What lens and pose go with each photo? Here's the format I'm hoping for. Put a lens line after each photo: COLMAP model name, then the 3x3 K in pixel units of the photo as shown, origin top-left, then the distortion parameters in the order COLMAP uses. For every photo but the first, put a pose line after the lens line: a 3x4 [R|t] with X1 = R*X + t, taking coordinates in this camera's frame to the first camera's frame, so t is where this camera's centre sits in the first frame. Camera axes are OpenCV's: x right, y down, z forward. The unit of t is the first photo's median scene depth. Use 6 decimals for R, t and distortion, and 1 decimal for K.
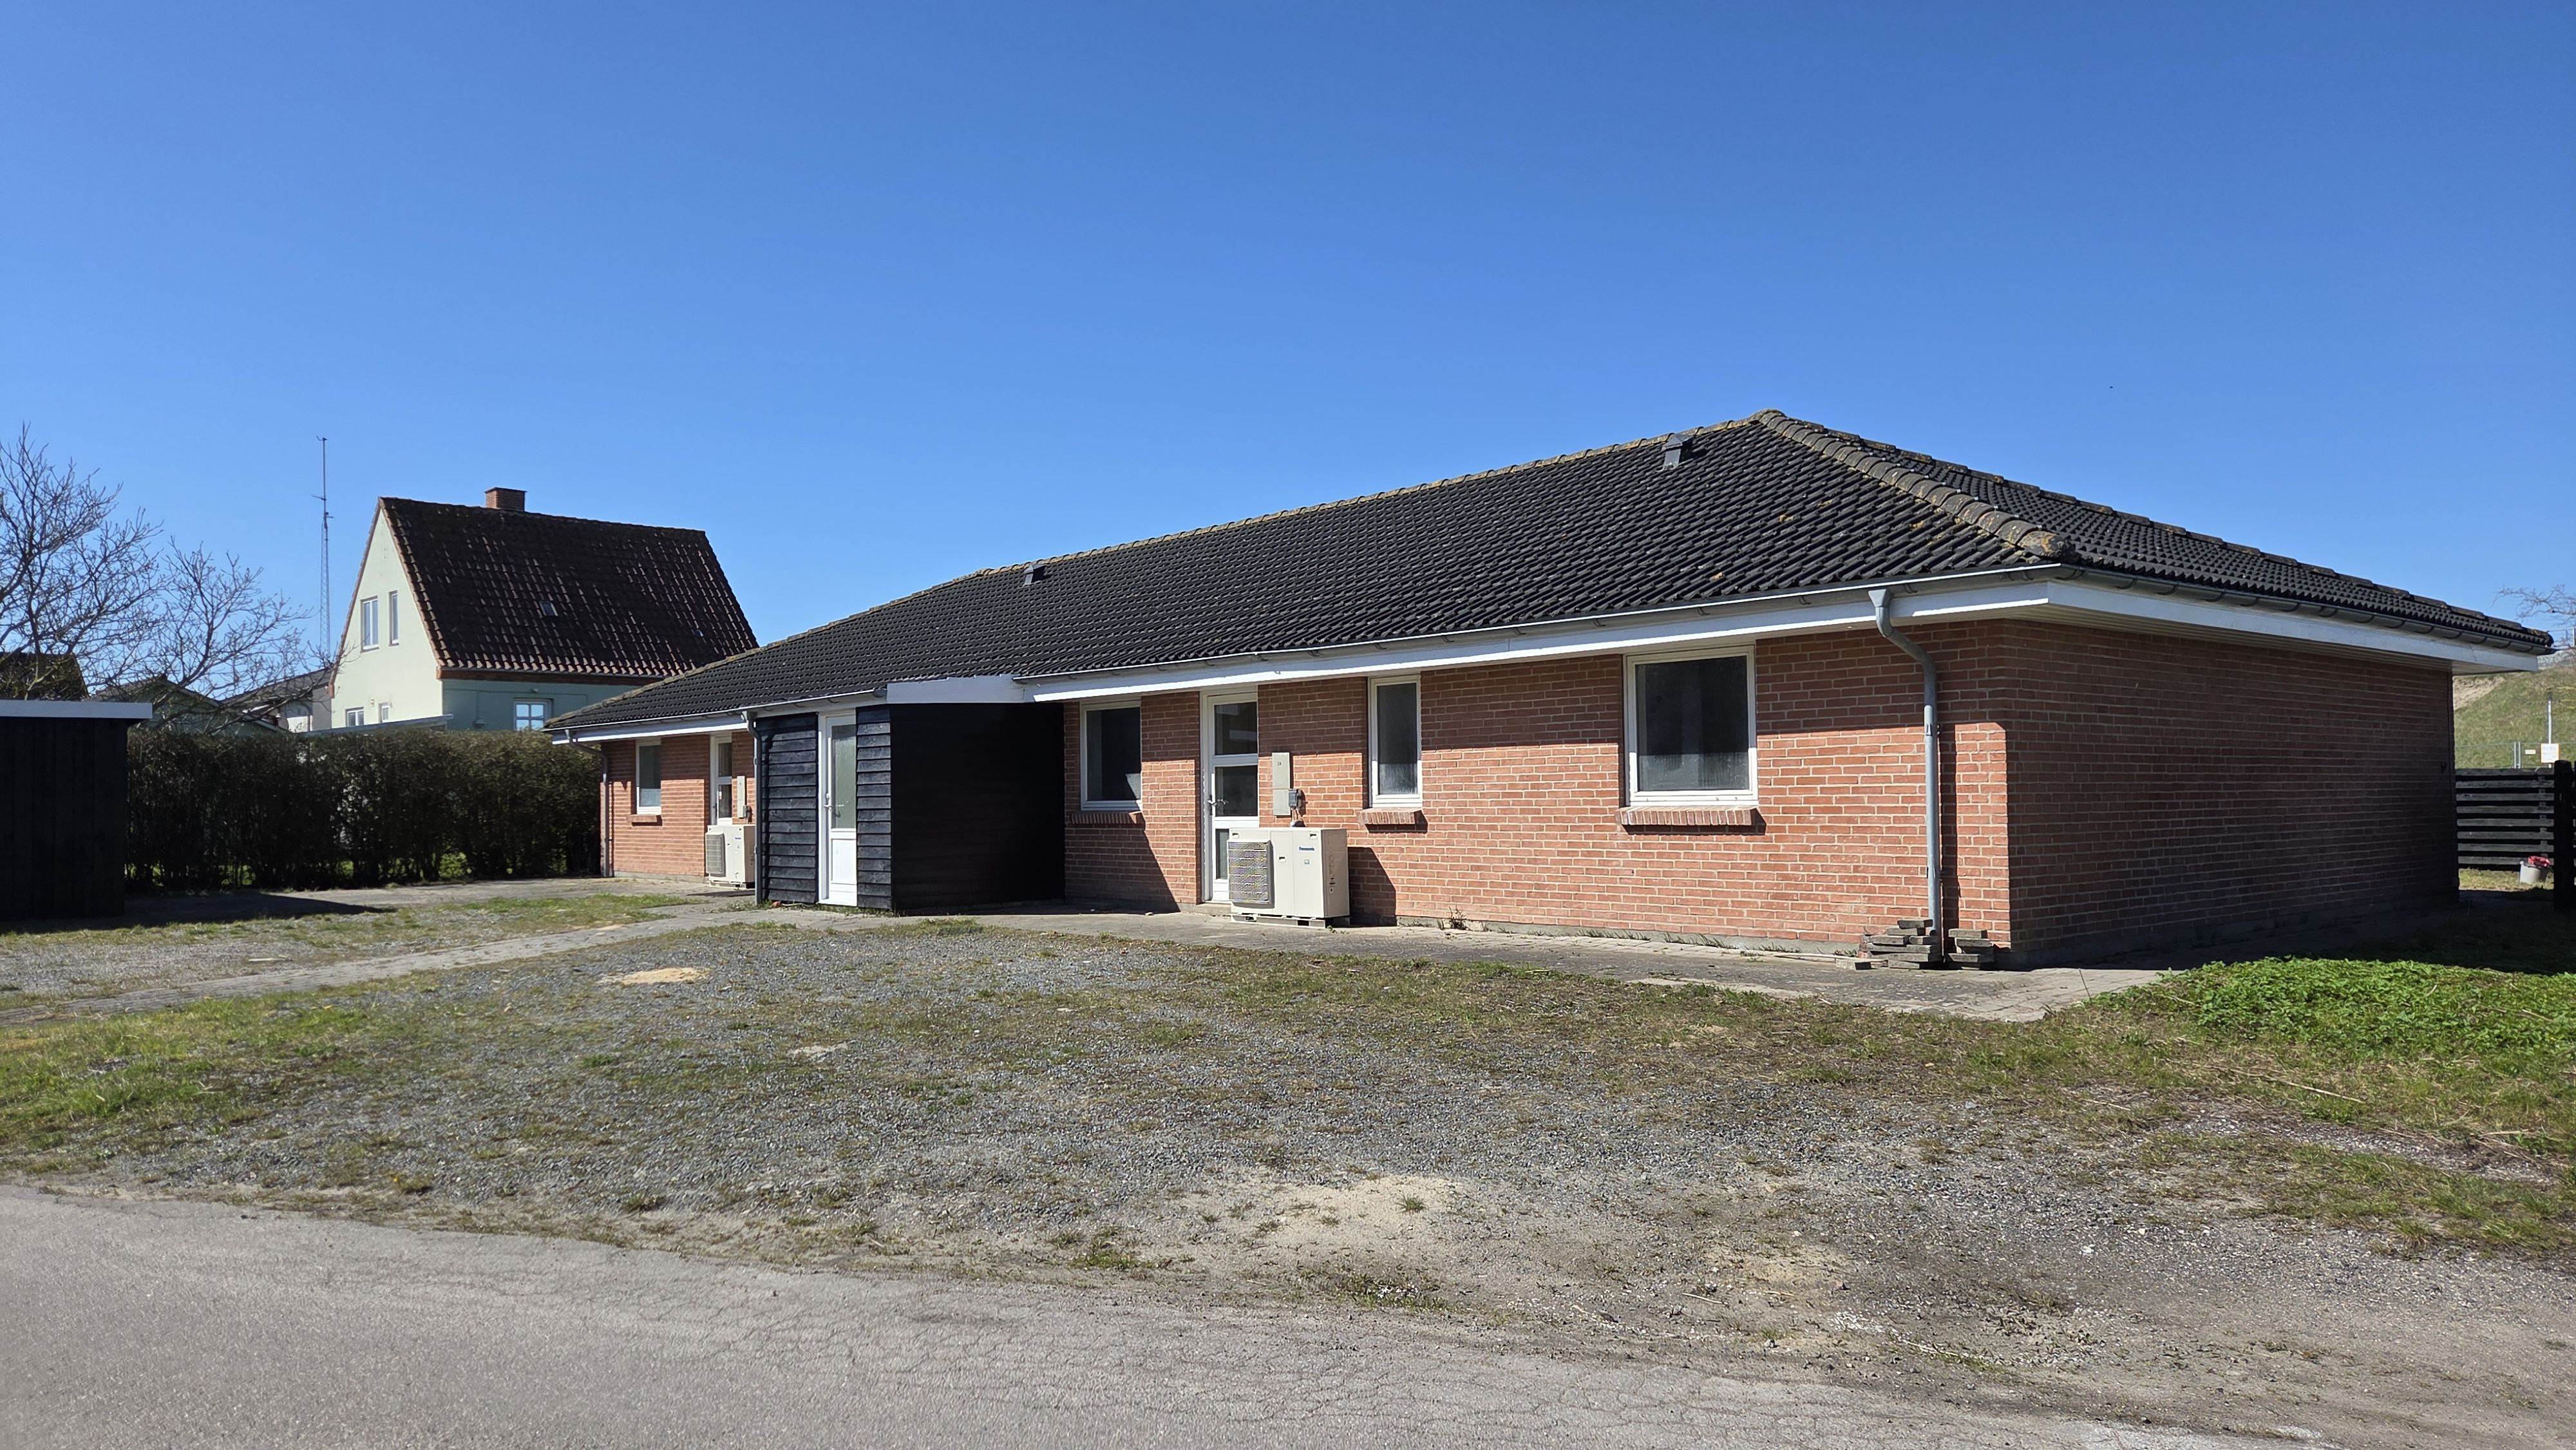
lens RADIAL K [[1720.6, 0, 1297.4], [0, 1720.6, 744.6], [0, 0, 1]] dist [0.066024, -0.006337]
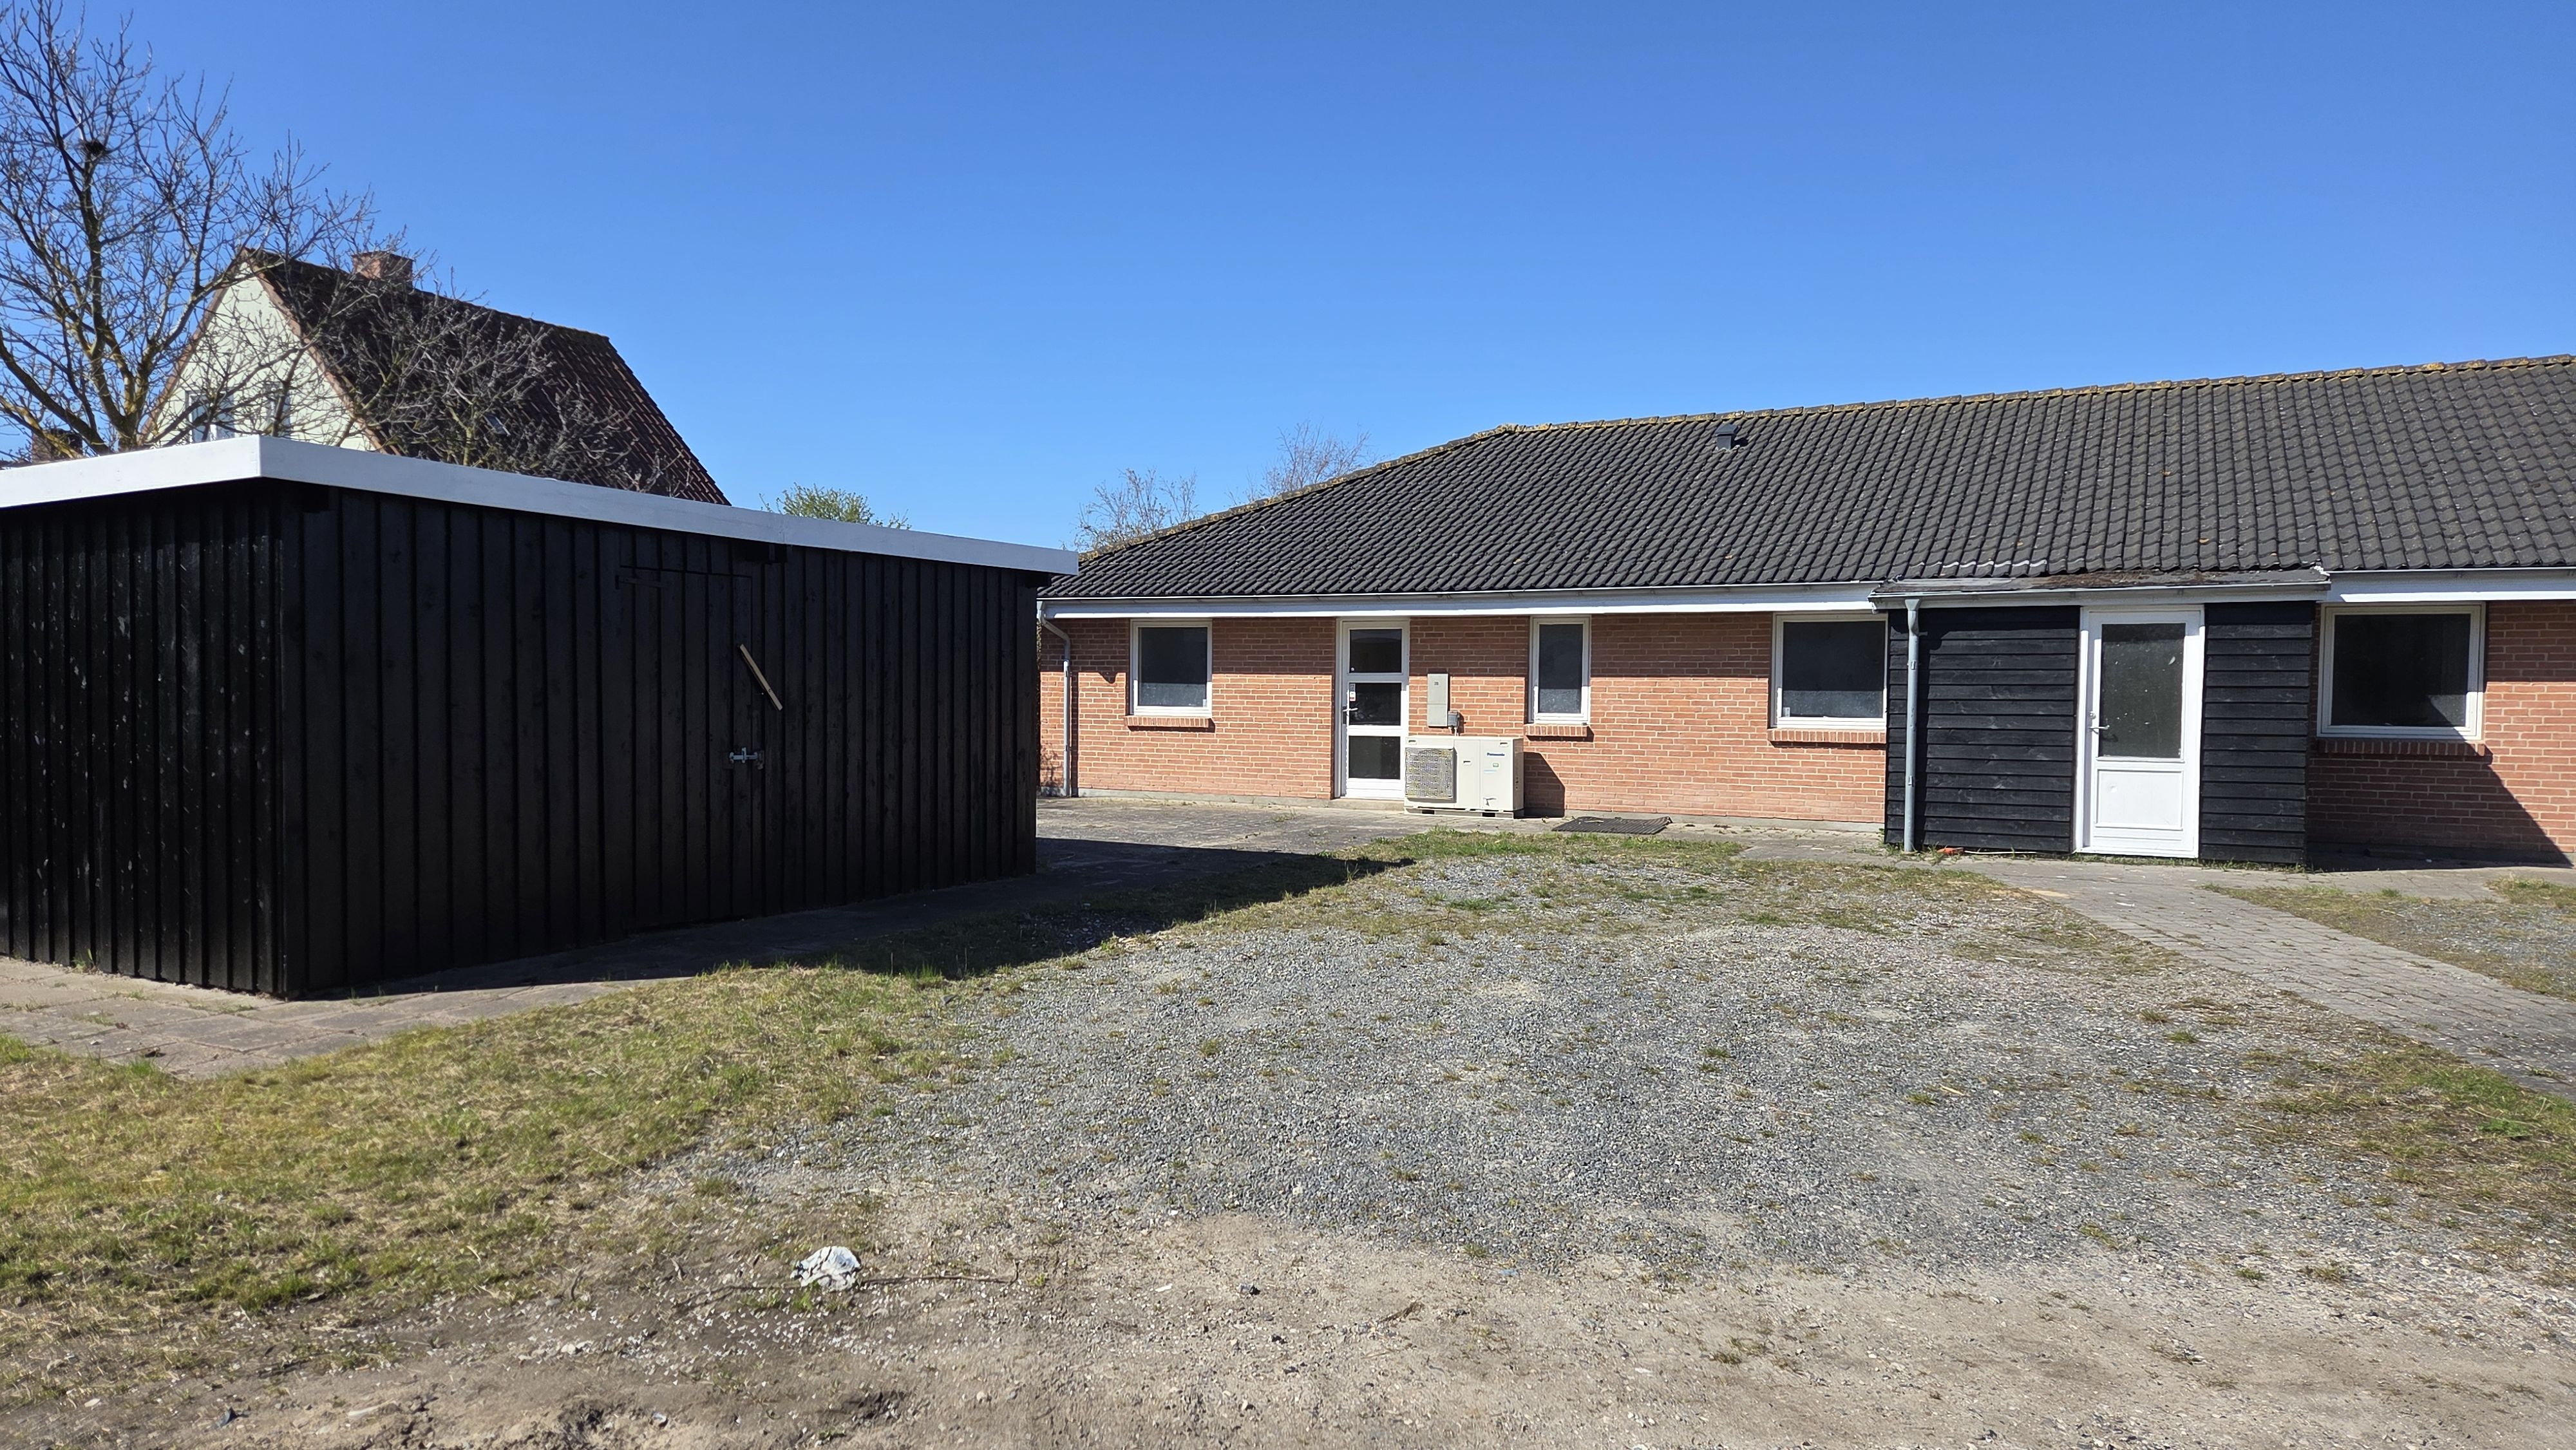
lens RADIAL K [[1720.6, 0, 1297.4], [0, 1720.6, 744.6], [0, 0, 1]] dist [0.066024, -0.006337]
pose [[0.936041, 0.009466, 0.351763, -0.892910], [-0.032452, 0.997700, 0.059505, 0.008491], [-0.350391, -0.067115, 0.934196, 0.402464]]
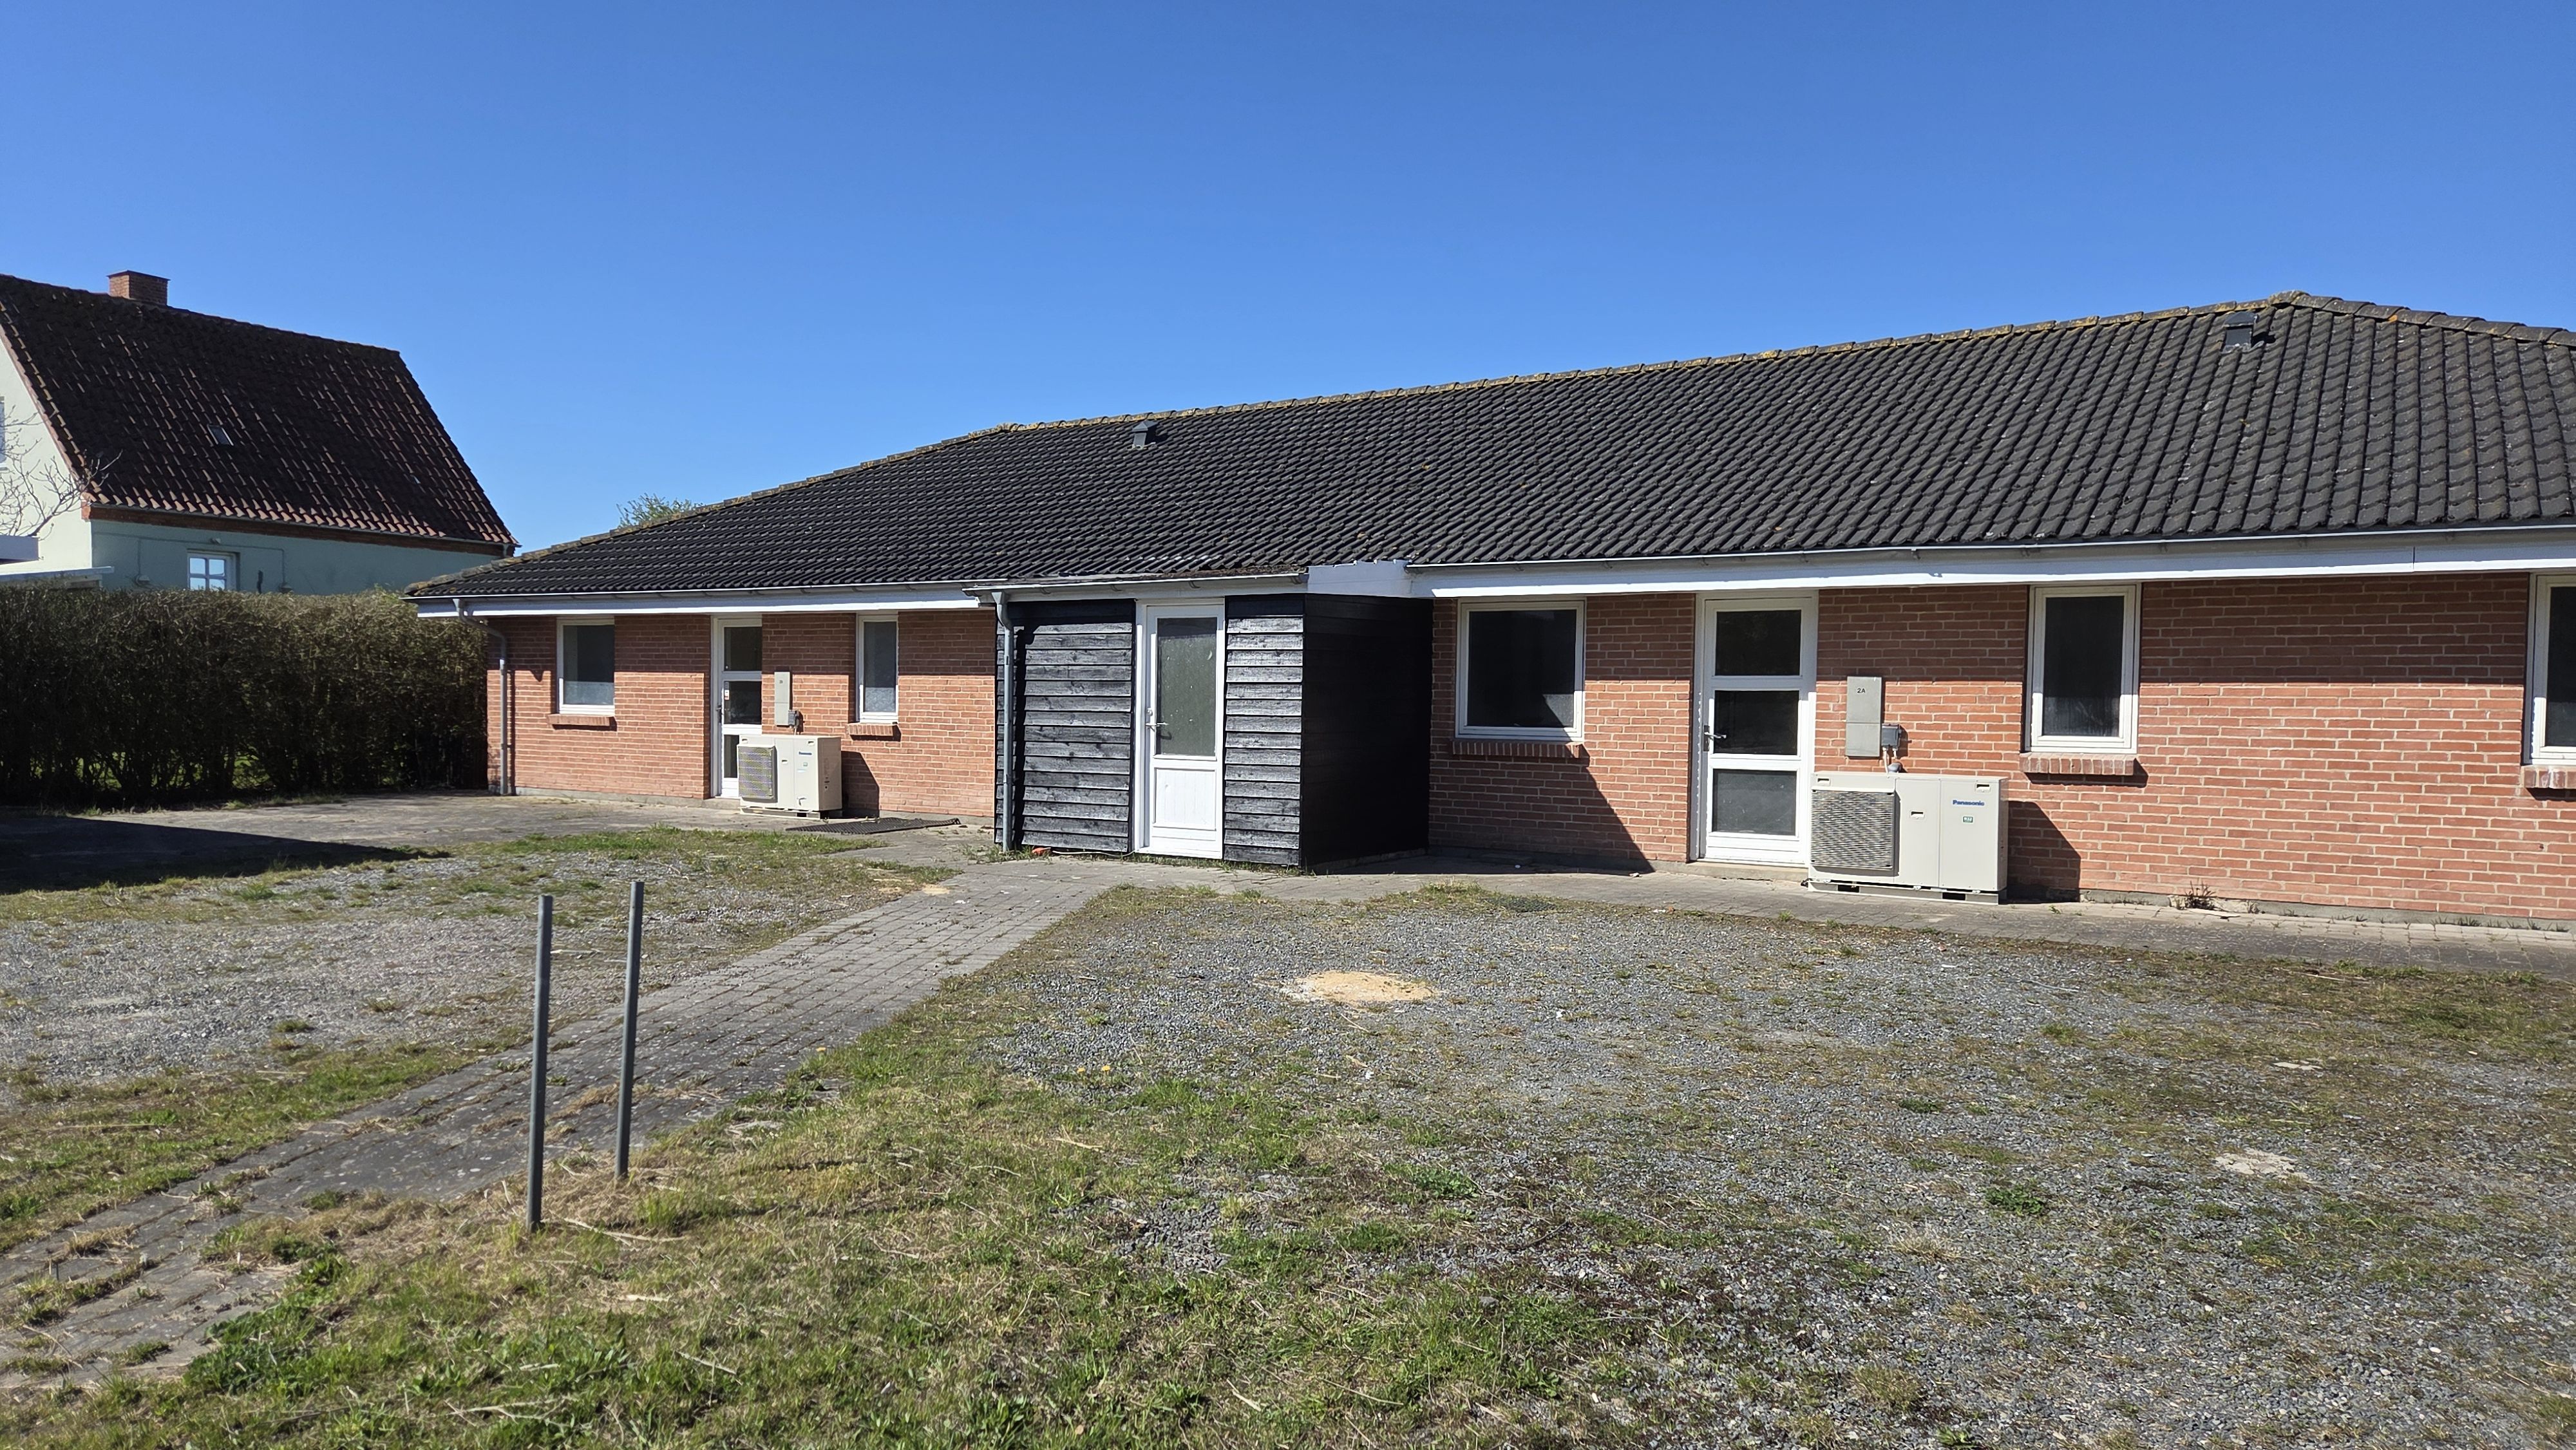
lens RADIAL K [[1720.6, 0, 1297.4], [0, 1720.6, 744.6], [0, 0, 1]] dist [0.066024, -0.006337]
pose [[0.964889, 0.019207, 0.261956, -0.412350], [-0.034470, 0.997957, 0.053795, 0.001598], [-0.260388, -0.060936, 0.963579, 0.264390]]
